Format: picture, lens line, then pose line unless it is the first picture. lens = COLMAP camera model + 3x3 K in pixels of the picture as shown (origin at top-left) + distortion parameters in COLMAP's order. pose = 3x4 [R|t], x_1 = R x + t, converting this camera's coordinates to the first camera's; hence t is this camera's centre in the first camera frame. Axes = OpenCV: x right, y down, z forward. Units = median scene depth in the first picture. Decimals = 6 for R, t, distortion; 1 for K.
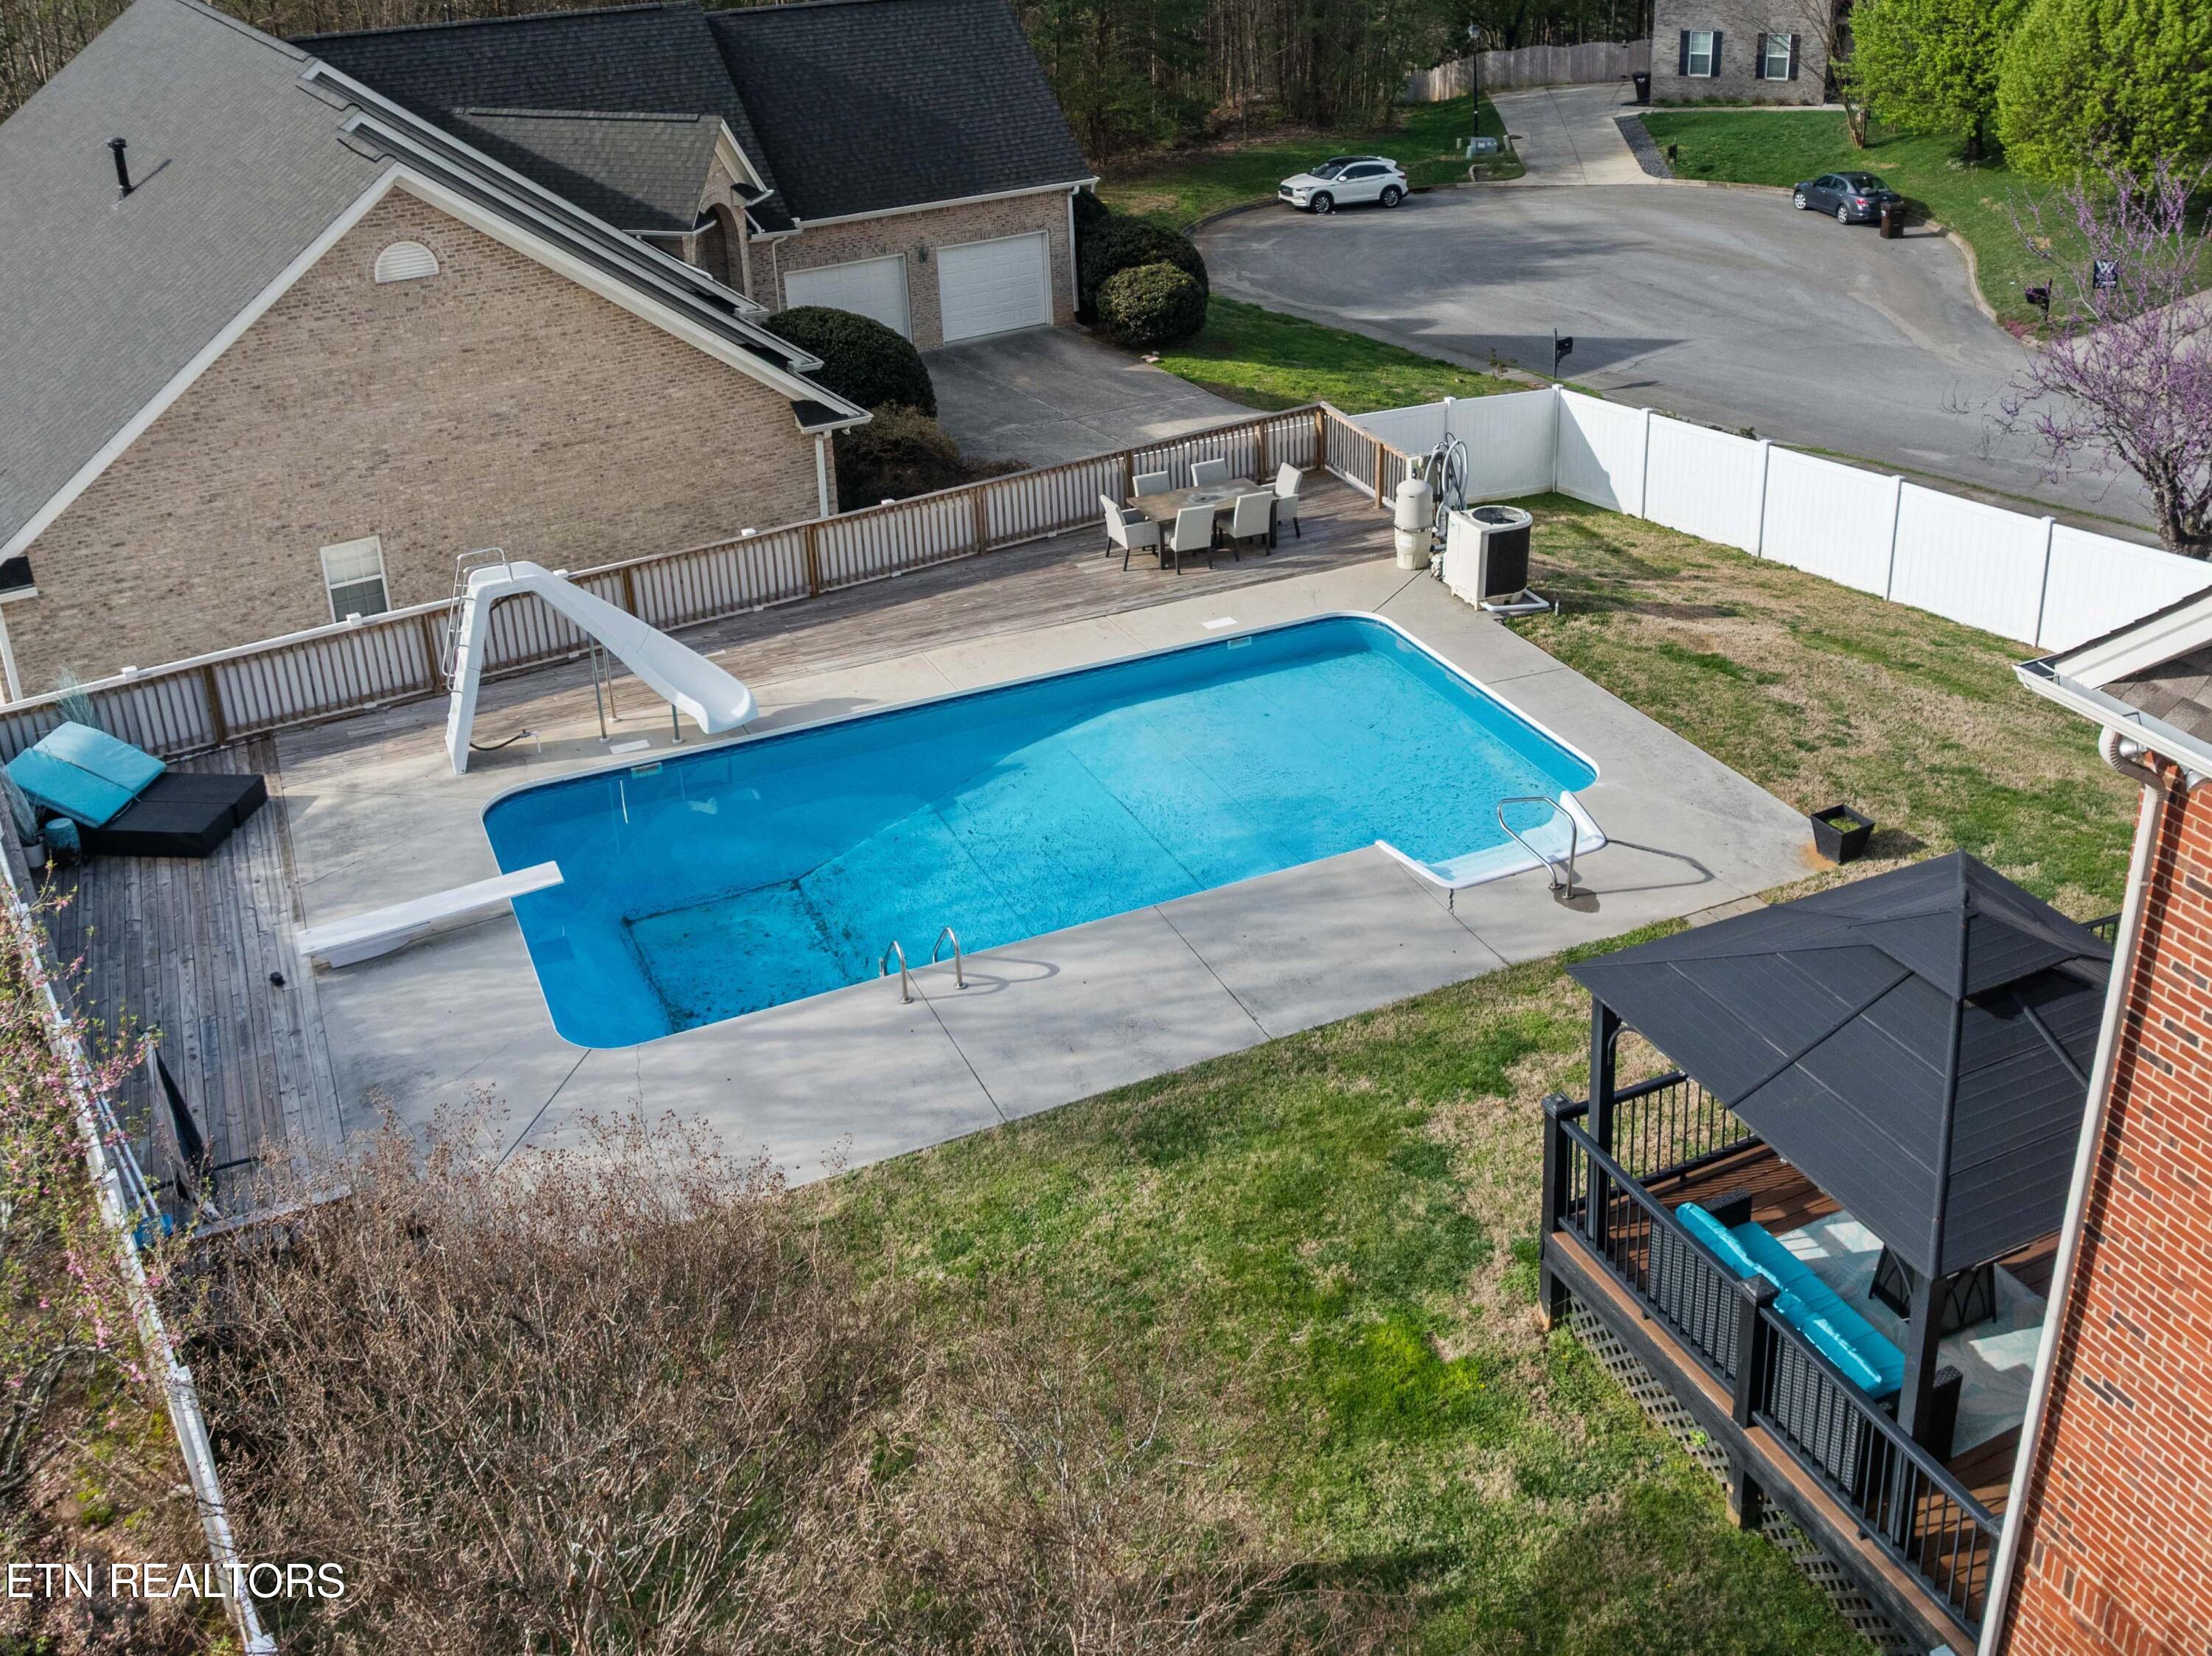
lens RADIAL K [[2098.2, 0, 1174.0], [0, 2098.2, 636.2], [0, 0, 1]] dist [-0.035493, 0.004276]
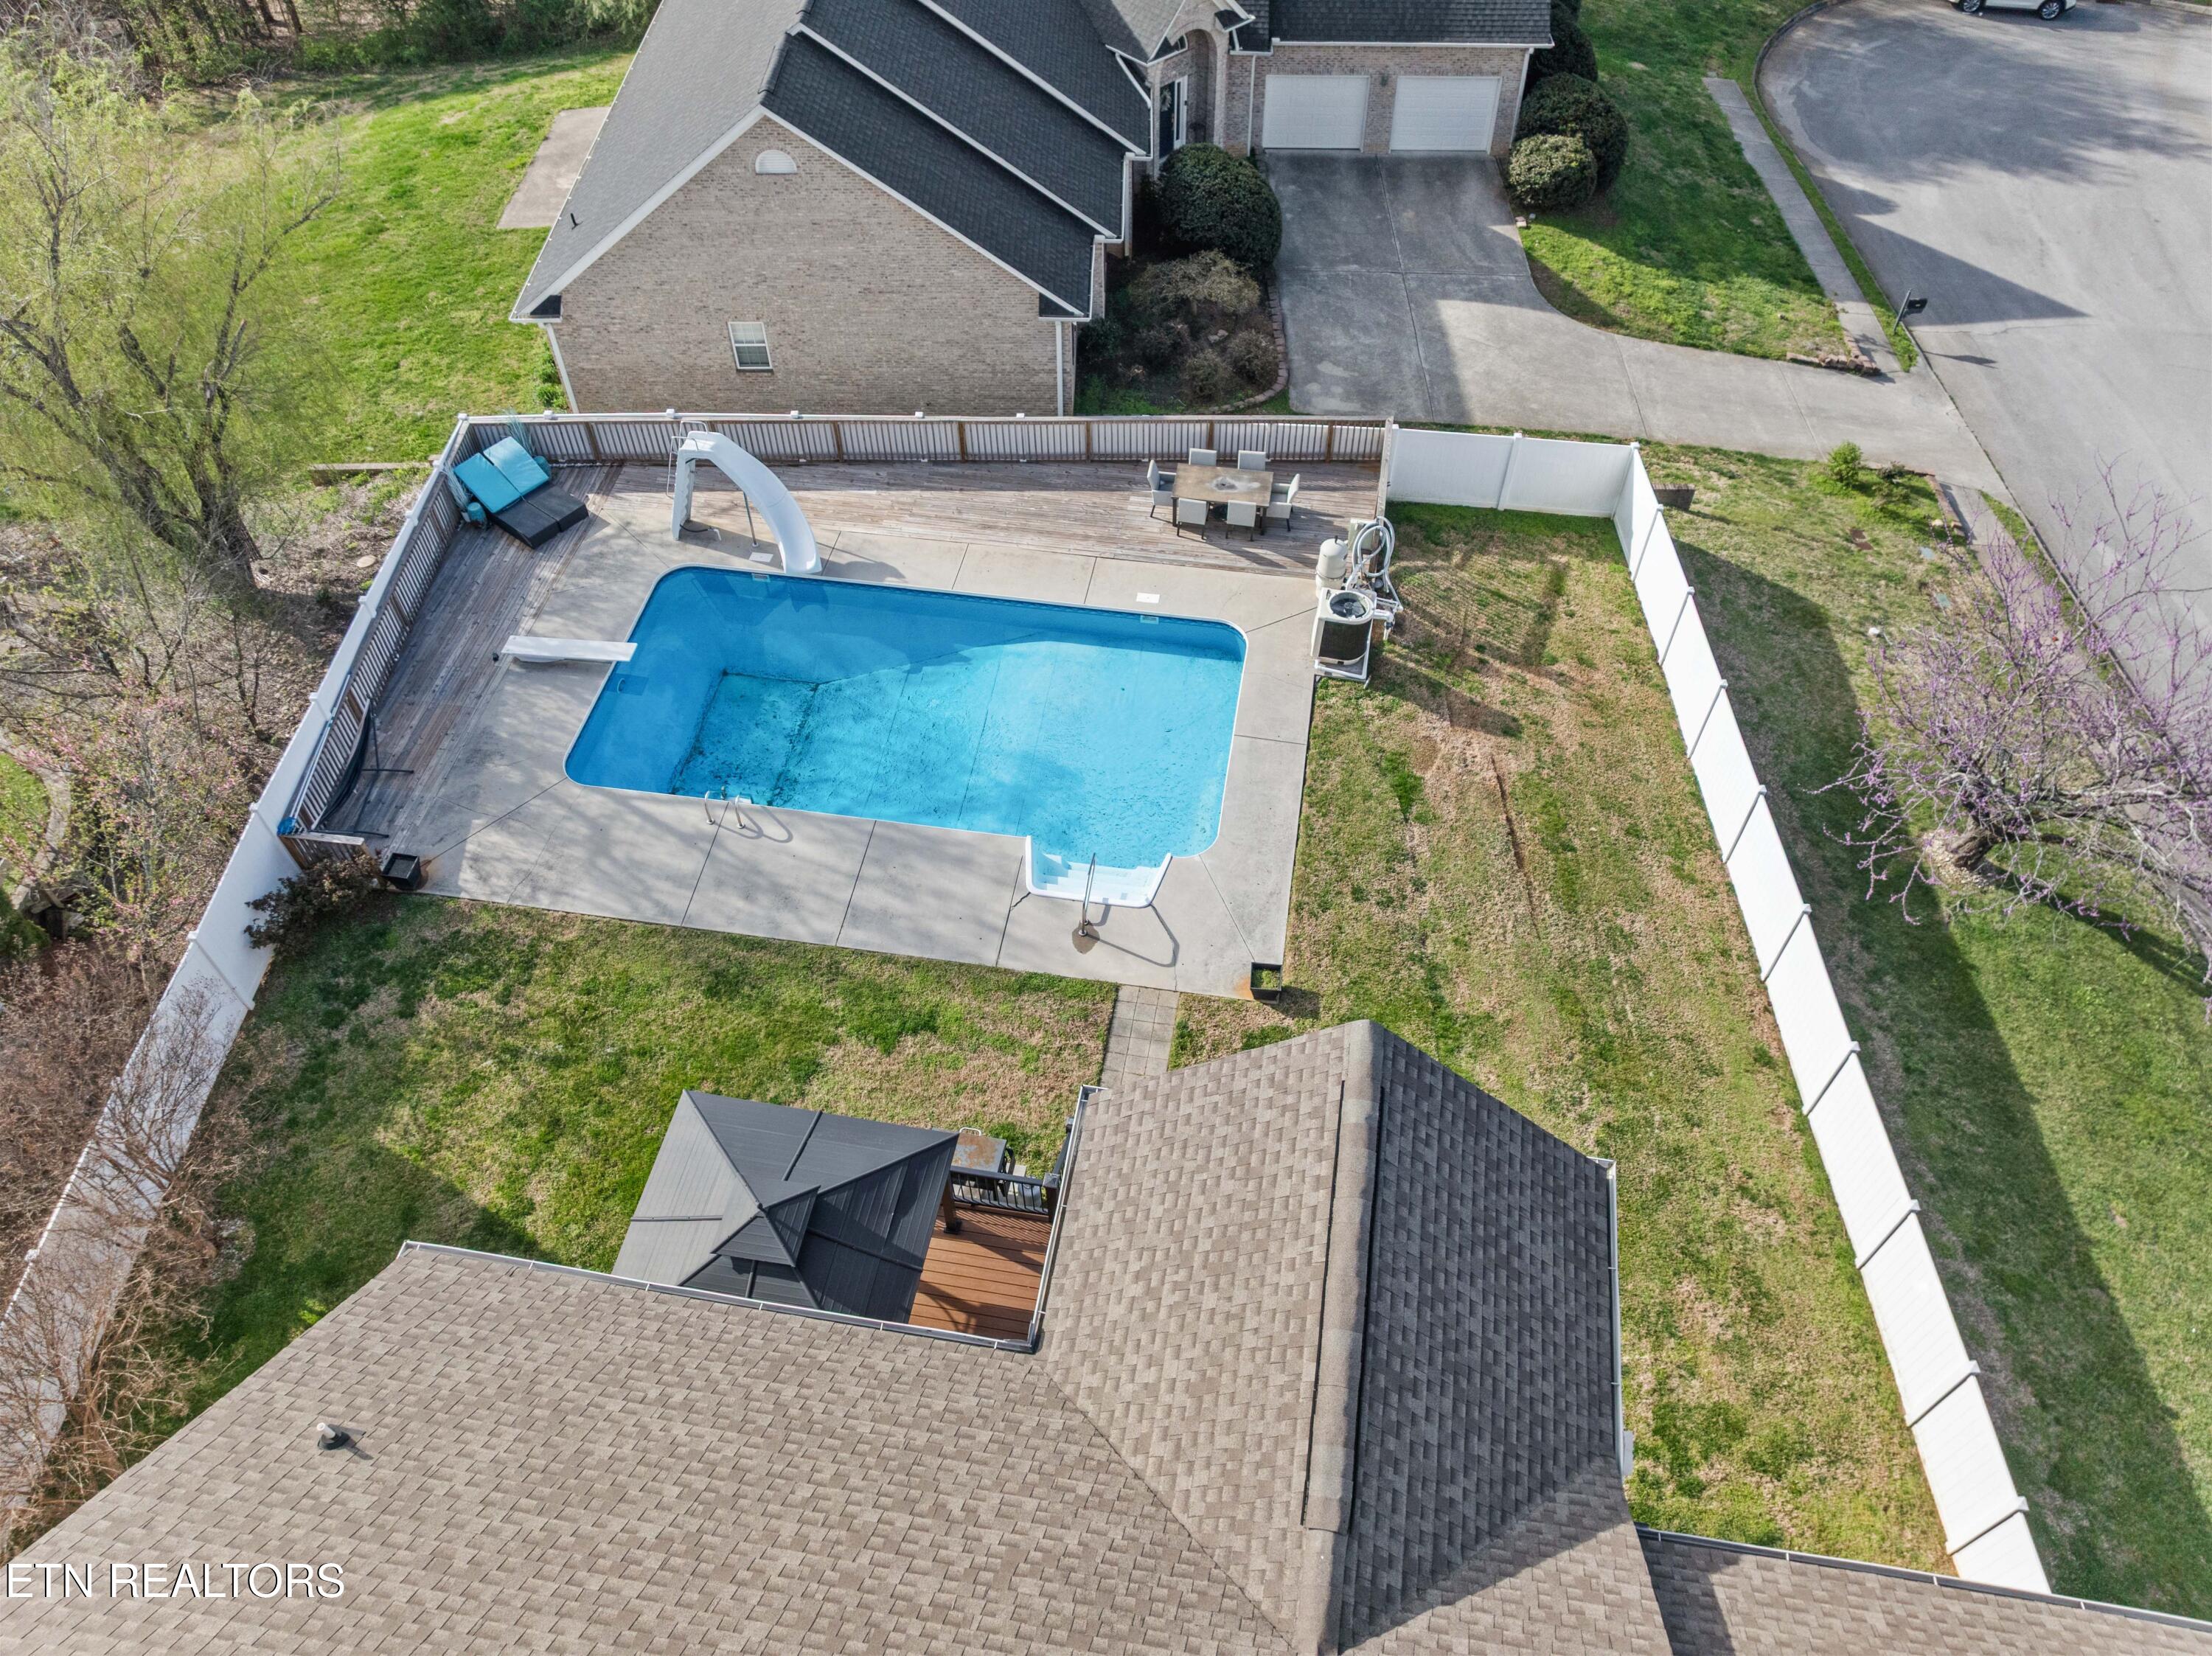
lens RADIAL K [[1489.4, 0, 1070.7], [0, 1489.4, 825.0], [0, 0, 1]] dist [-0.033911, 0.001361]
pose [[0.815712, 0.454278, -0.358115, 0.456045], [-0.227654, 0.821235, 0.523208, -0.440299], [0.531778, -0.345261, 0.773309, 0.133850]]
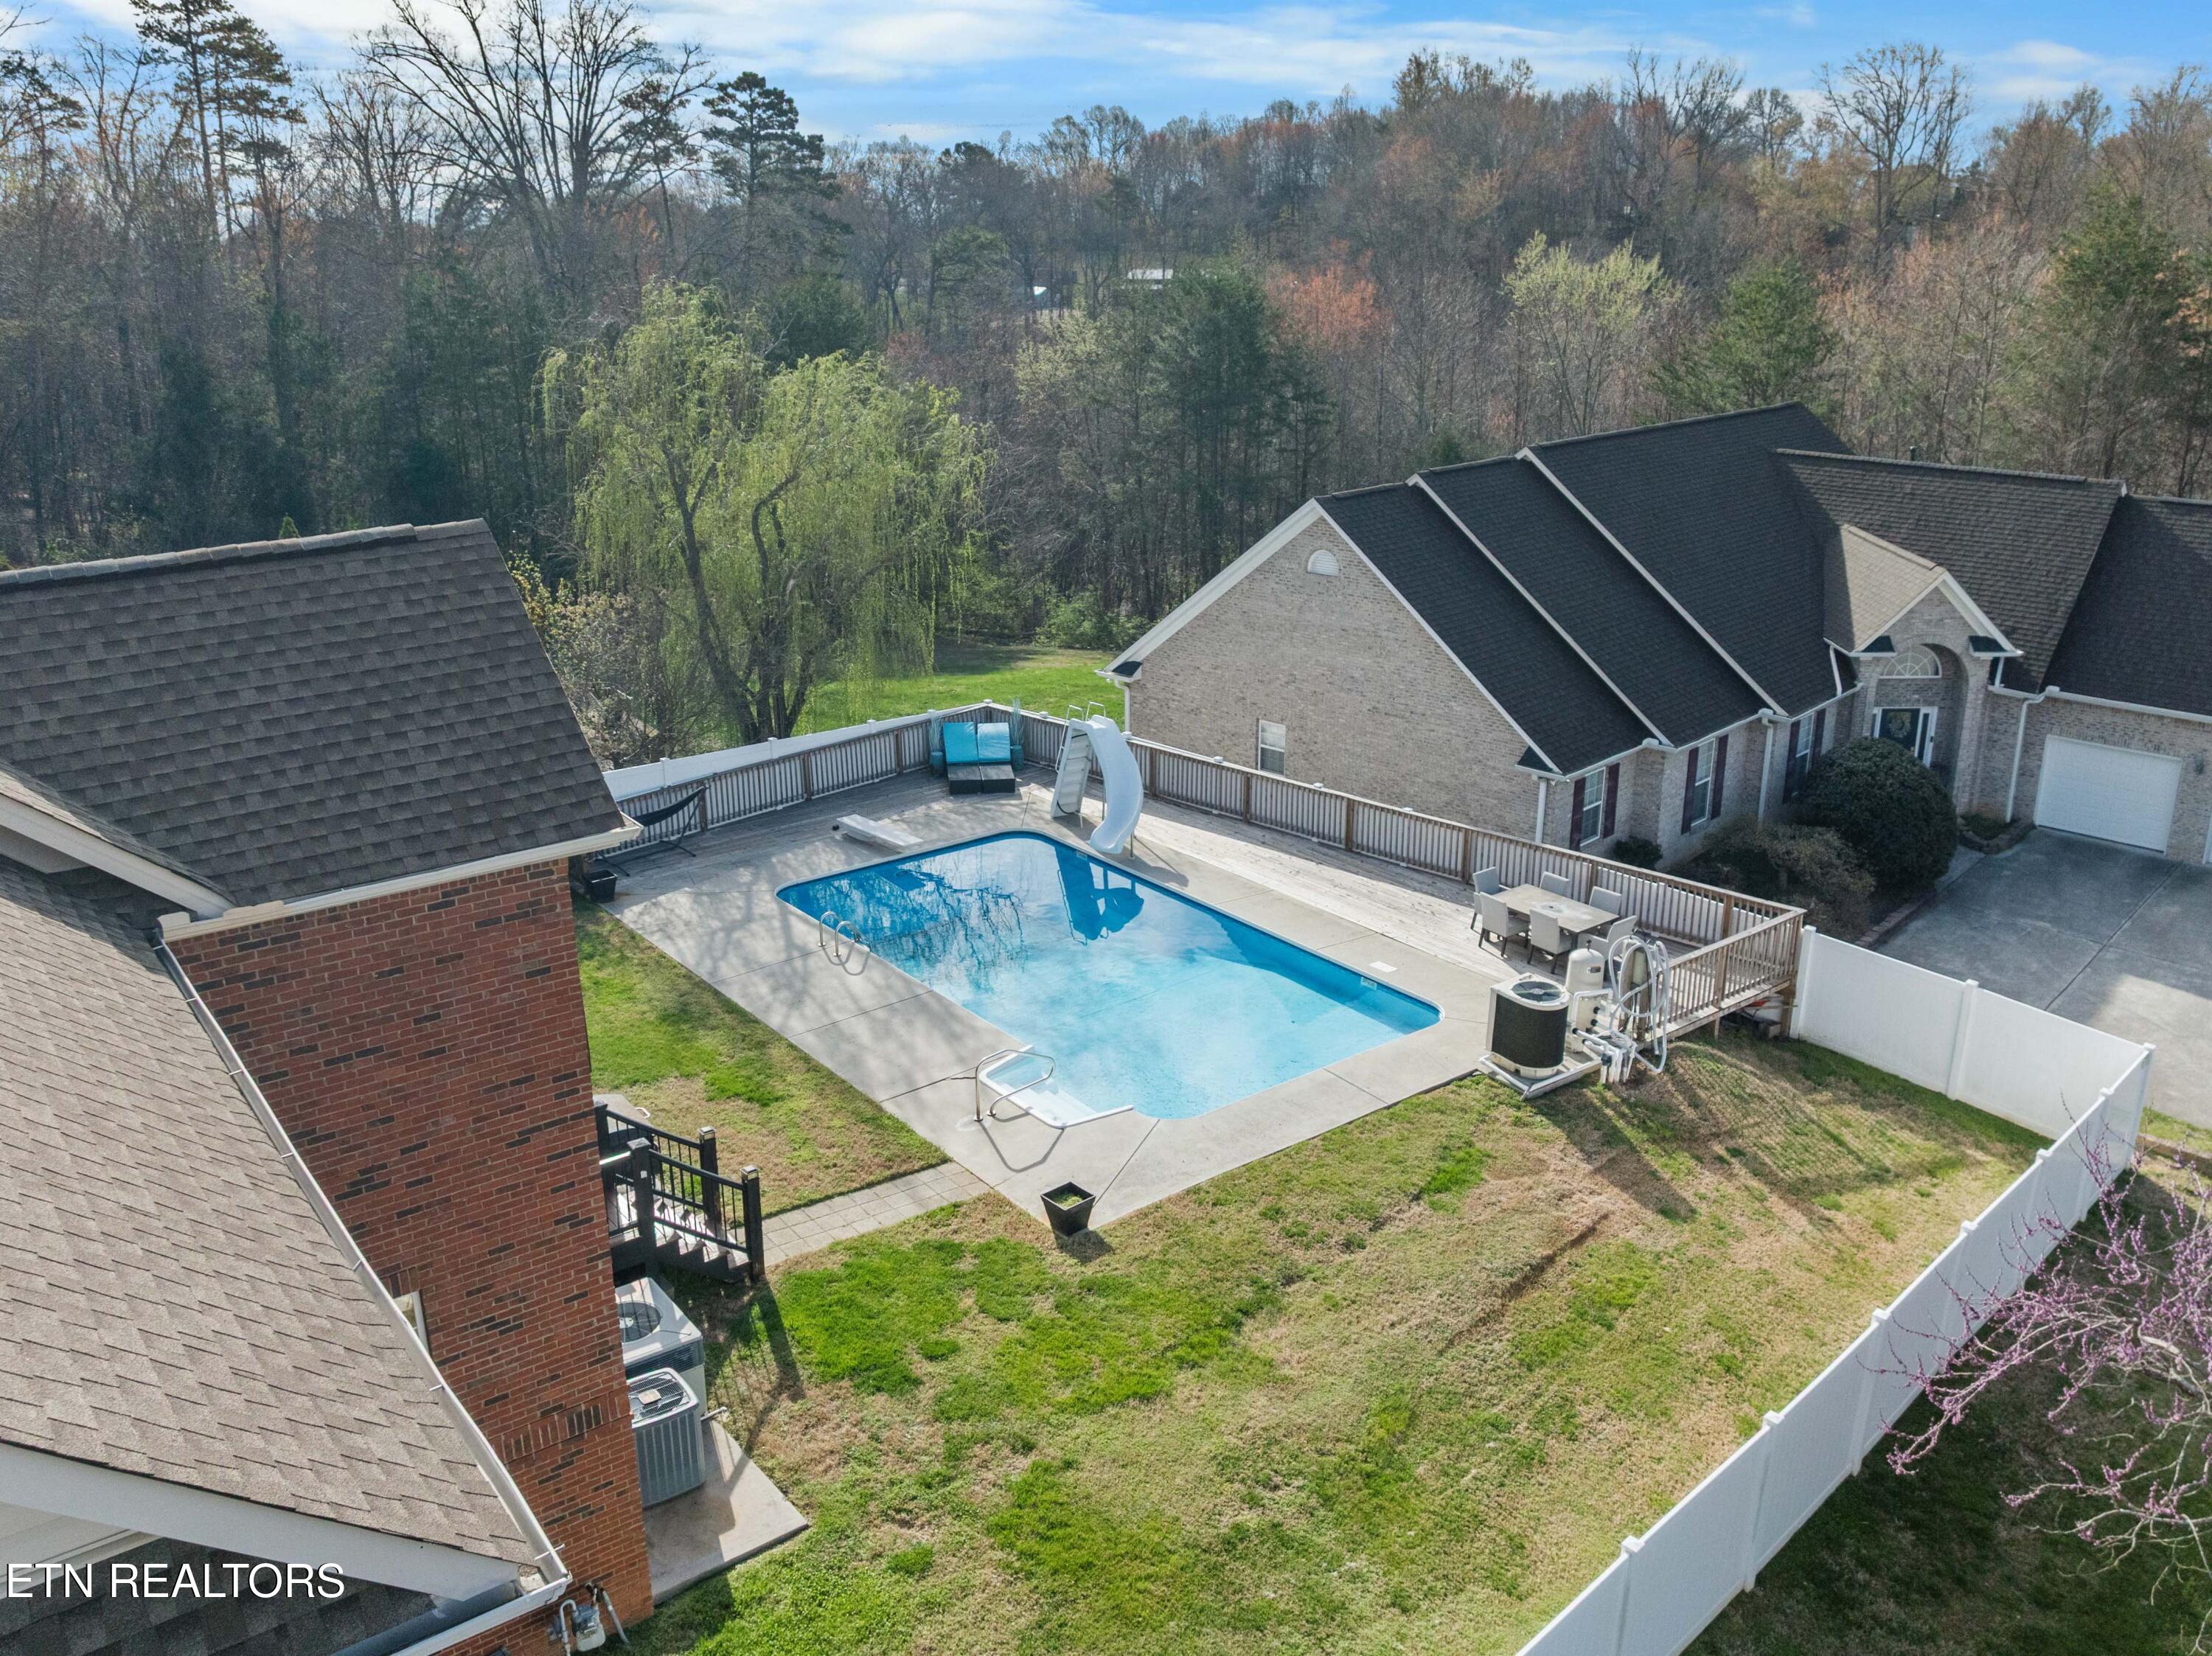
lens RADIAL K [[1719.6, 0, 1120.0], [0, 1719.6, 861.8], [0, 0, 1]] dist [-0.025913, -0.022071]
pose [[0.214329, 0.352349, -0.910996, 0.955296], [-0.387586, 0.886779, 0.251796, -0.275089], [0.896572, 0.299122, 0.326628, 0.568246]]
